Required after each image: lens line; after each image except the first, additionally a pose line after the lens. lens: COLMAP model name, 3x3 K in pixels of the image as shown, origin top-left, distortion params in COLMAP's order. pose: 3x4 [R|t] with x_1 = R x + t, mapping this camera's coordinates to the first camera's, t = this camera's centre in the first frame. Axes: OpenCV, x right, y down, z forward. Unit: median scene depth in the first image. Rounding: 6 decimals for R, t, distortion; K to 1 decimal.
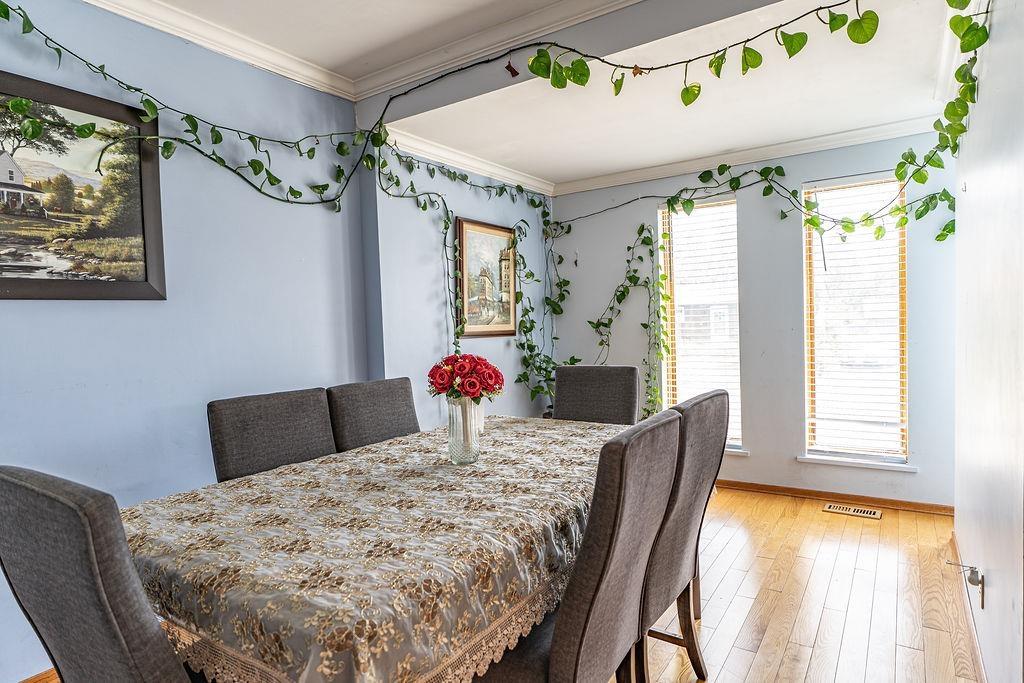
lens RADIAL K [[583.8, 0, 515.2], [0, 583.8, 343.4], [0, 0, 1]] dist [-0.026330, 0.018719]
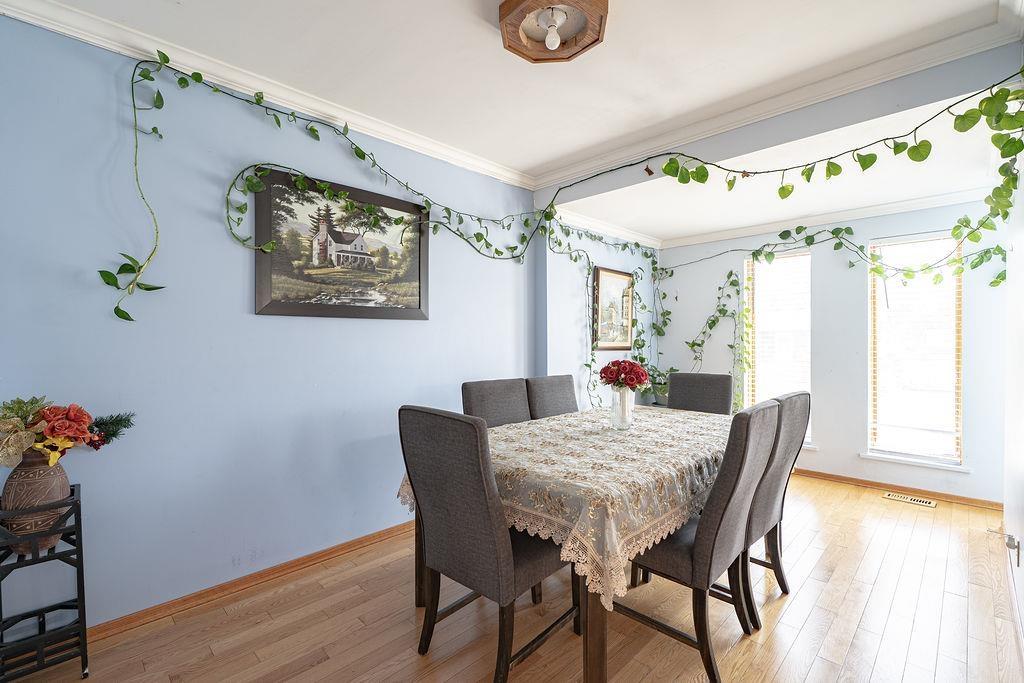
lens RADIAL K [[459.7, 0, 512.0], [0, 459.7, 341.5], [0, 0, 1]] dist [0.001581, -0.000805]
pose [[0.980730, 0.033202, -0.192525, -0.098235], [-0.039193, 0.998856, -0.027394, 0.009740], [0.191395, 0.034411, 0.980910, -0.185401]]
